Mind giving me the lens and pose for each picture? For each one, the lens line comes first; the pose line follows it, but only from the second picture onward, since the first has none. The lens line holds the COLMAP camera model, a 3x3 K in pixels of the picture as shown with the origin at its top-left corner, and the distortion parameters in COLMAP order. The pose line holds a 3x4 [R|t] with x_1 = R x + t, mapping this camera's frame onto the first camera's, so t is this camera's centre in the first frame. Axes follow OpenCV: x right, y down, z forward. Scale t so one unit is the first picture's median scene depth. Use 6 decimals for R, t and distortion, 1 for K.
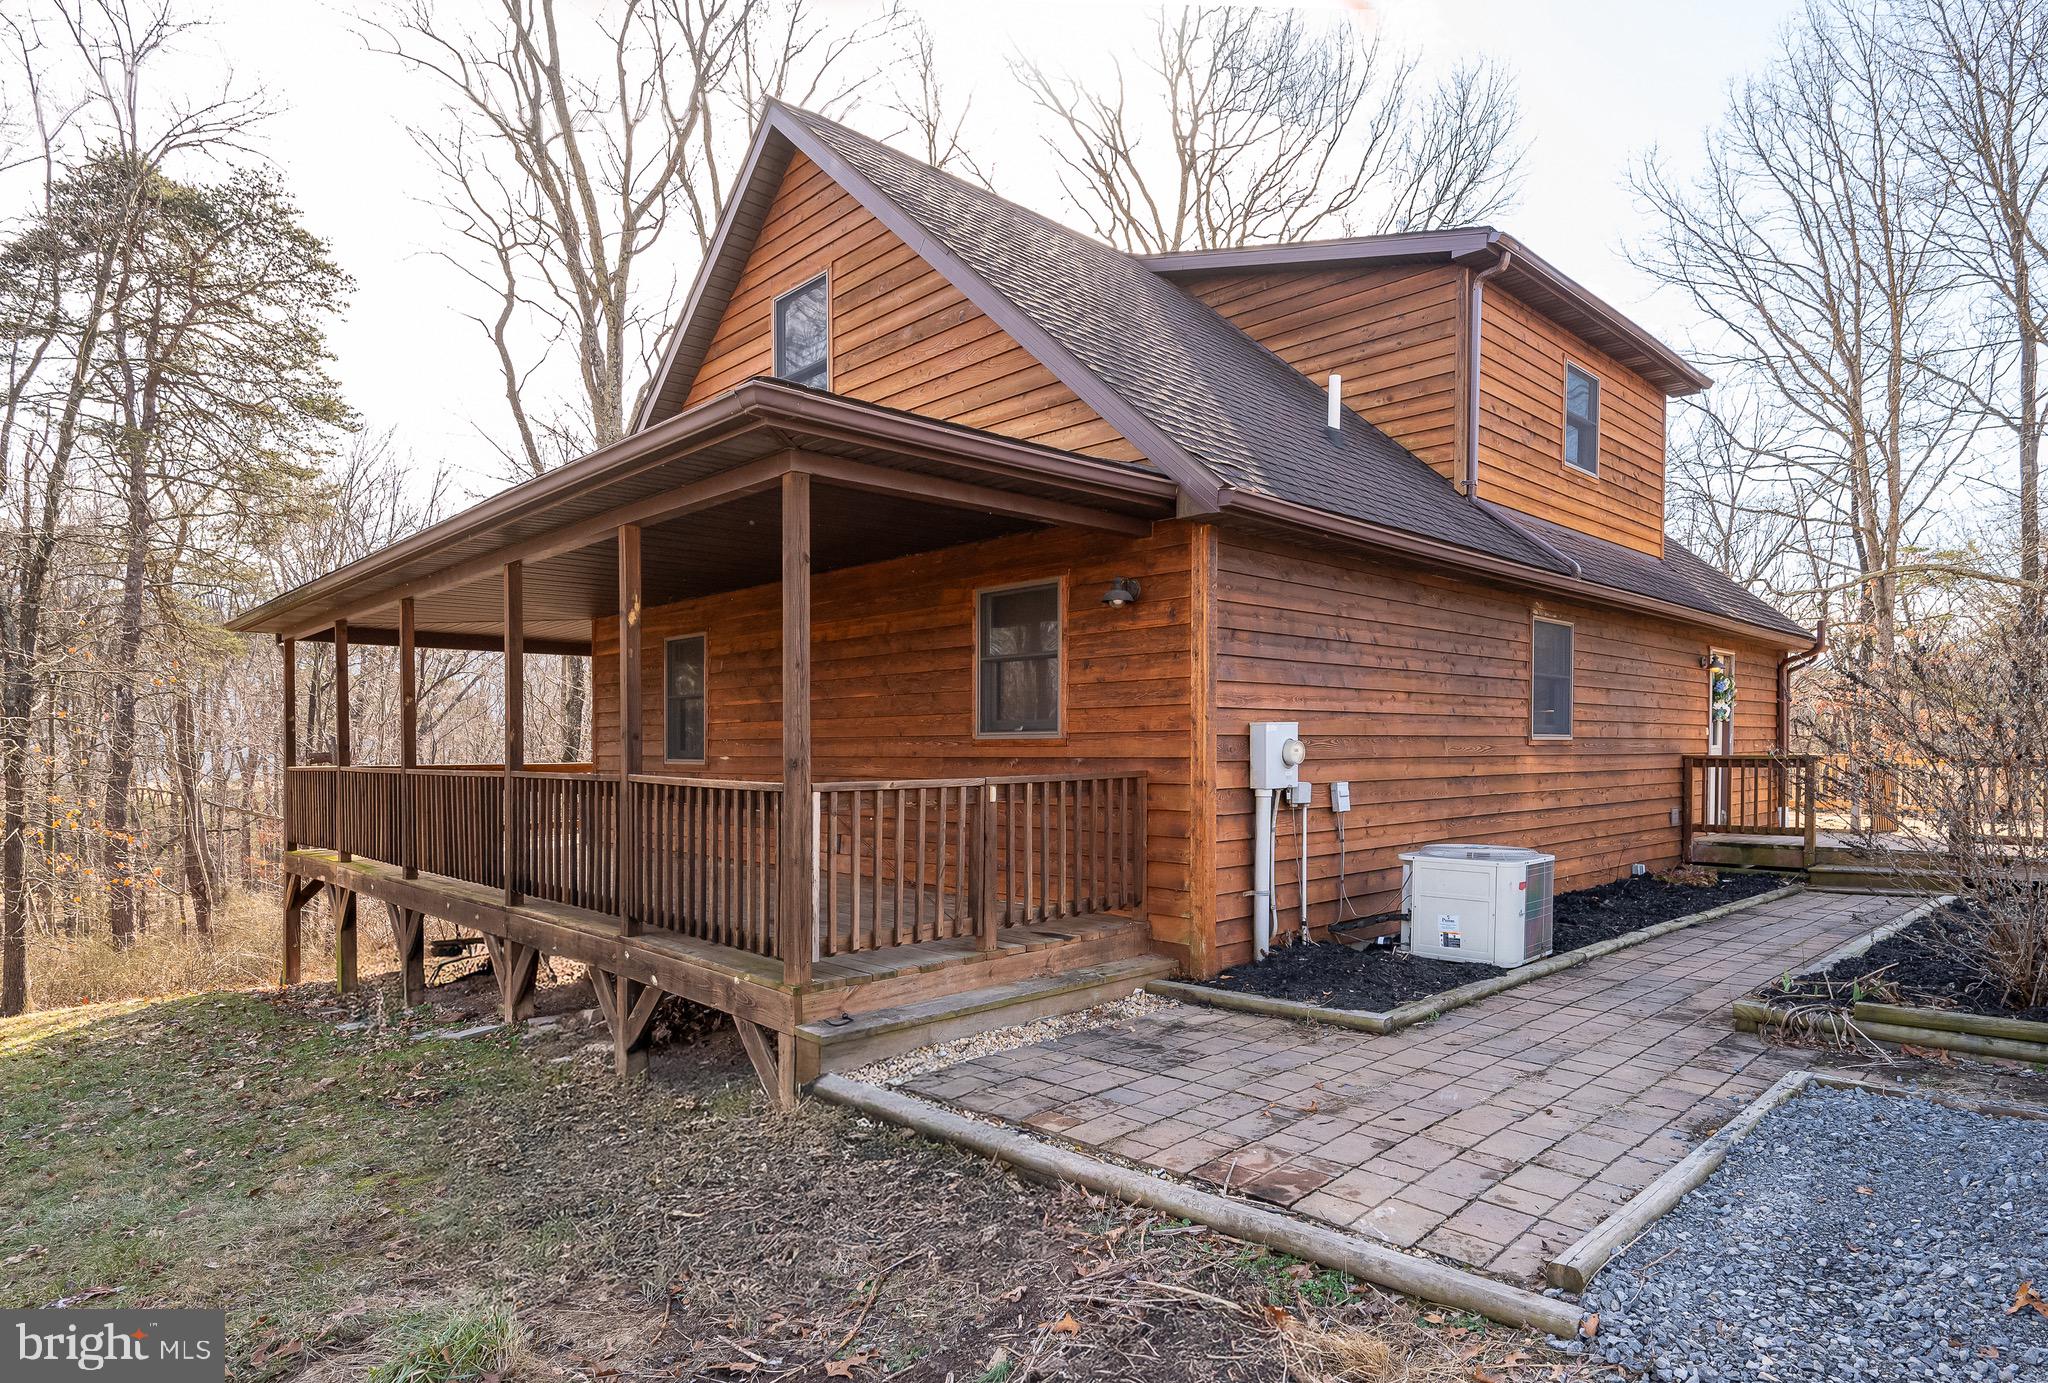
lens RADIAL K [[1178.8, 0, 1081.1], [0, 1178.8, 777.8], [0, 0, 1]] dist [0.000802, -0.000983]
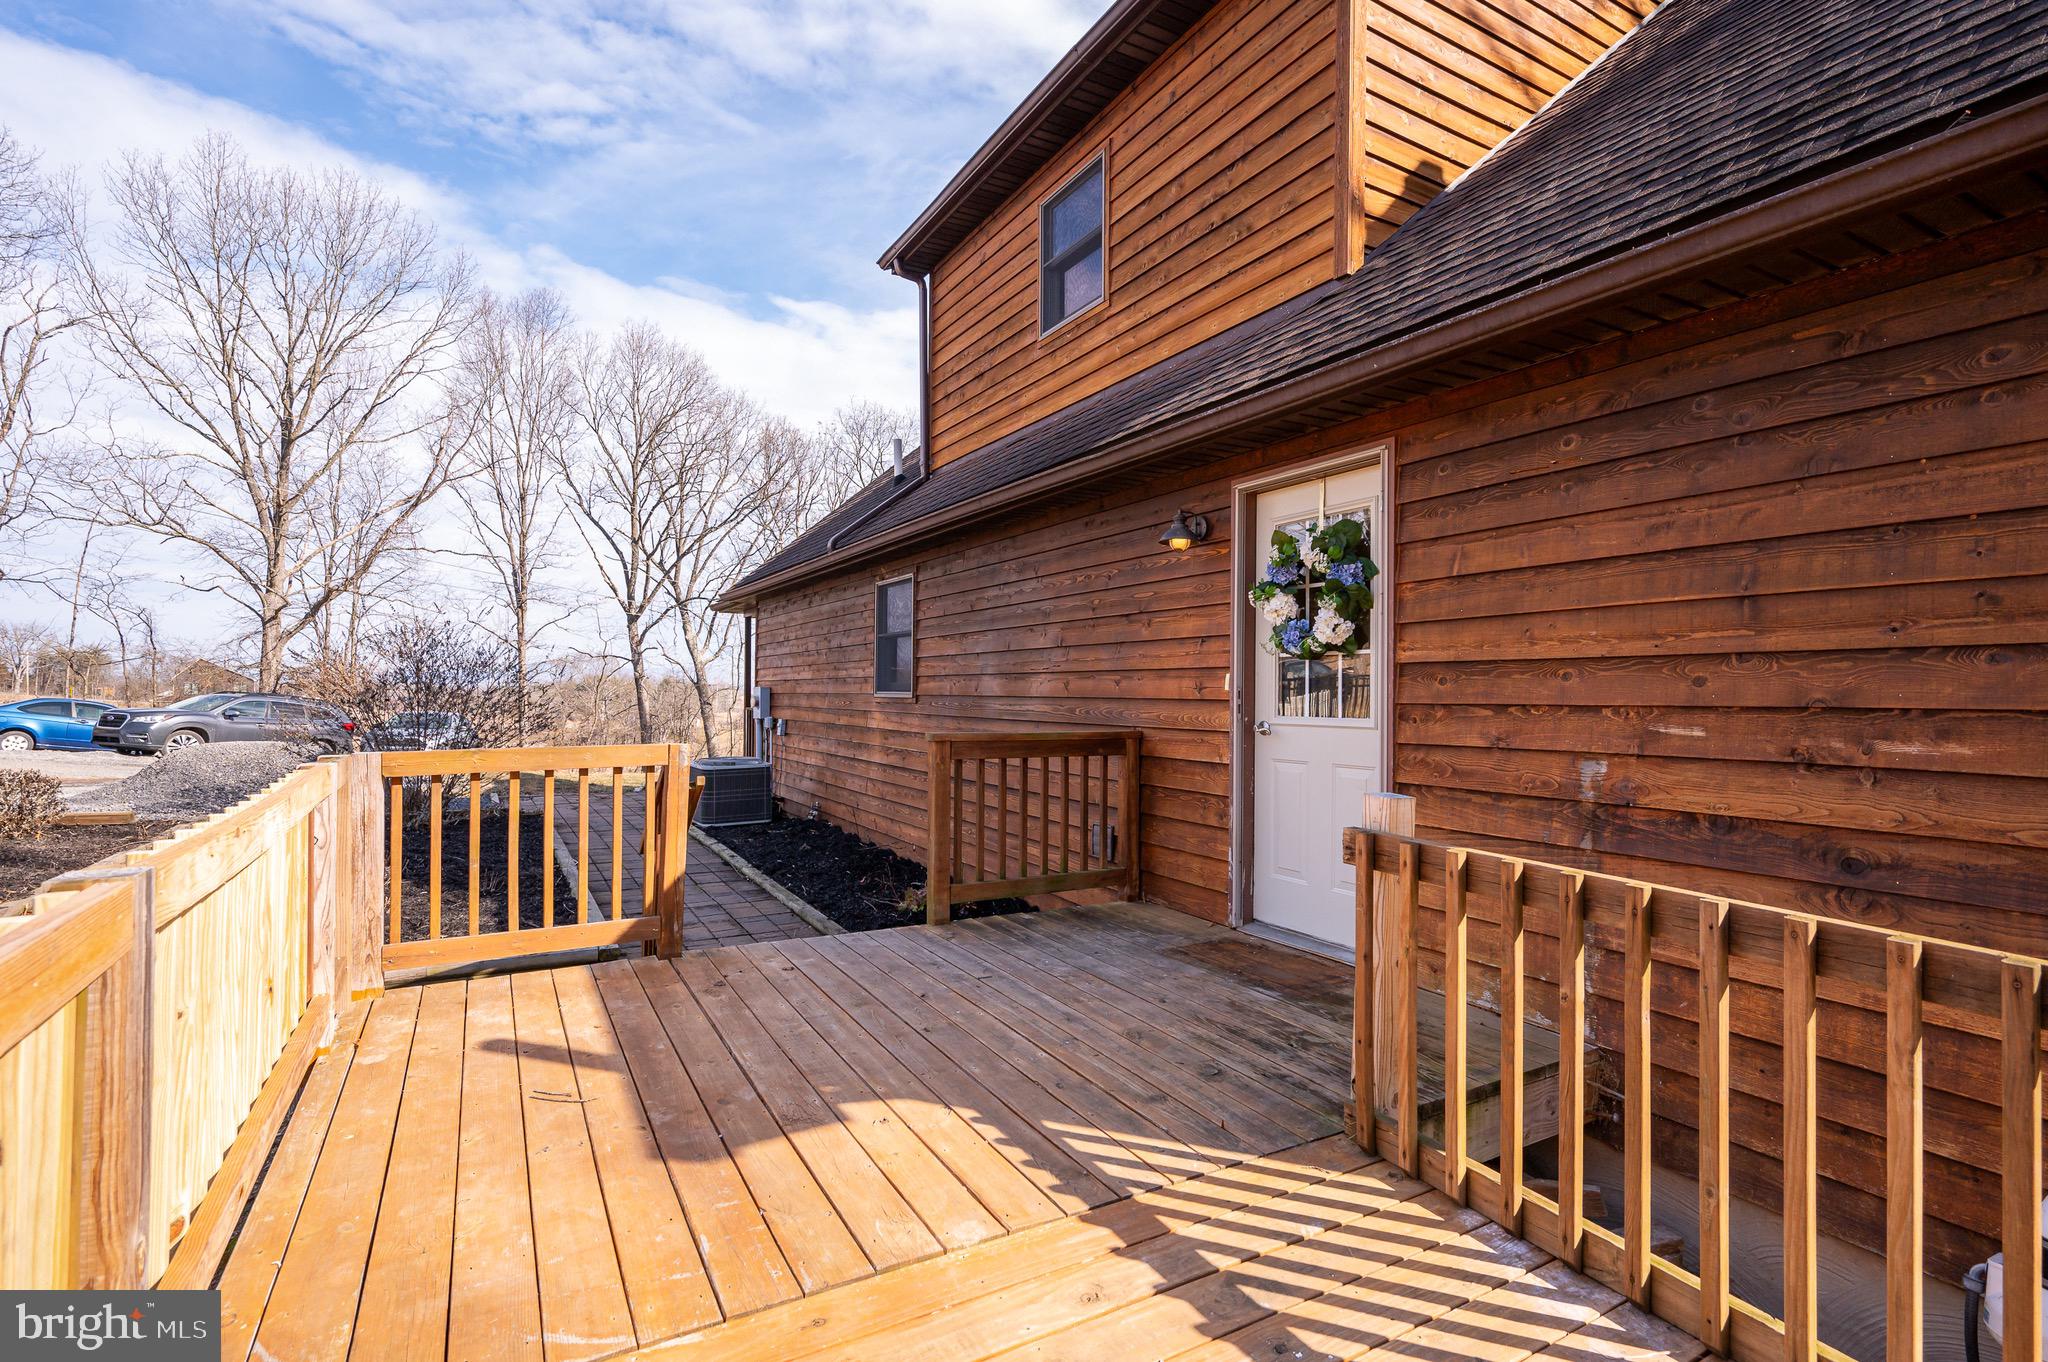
lens RADIAL K [[949.8, 0, 1024.0], [0, 949.8, 681.0], [0, 0, 1]] dist [0.003363, 0.000334]
pose [[-0.275667, -0.006404, -0.961232, 1.079630], [-0.025673, 0.999670, 0.000703, -0.046605], [0.960910, 0.024871, -0.275741, 1.251016]]
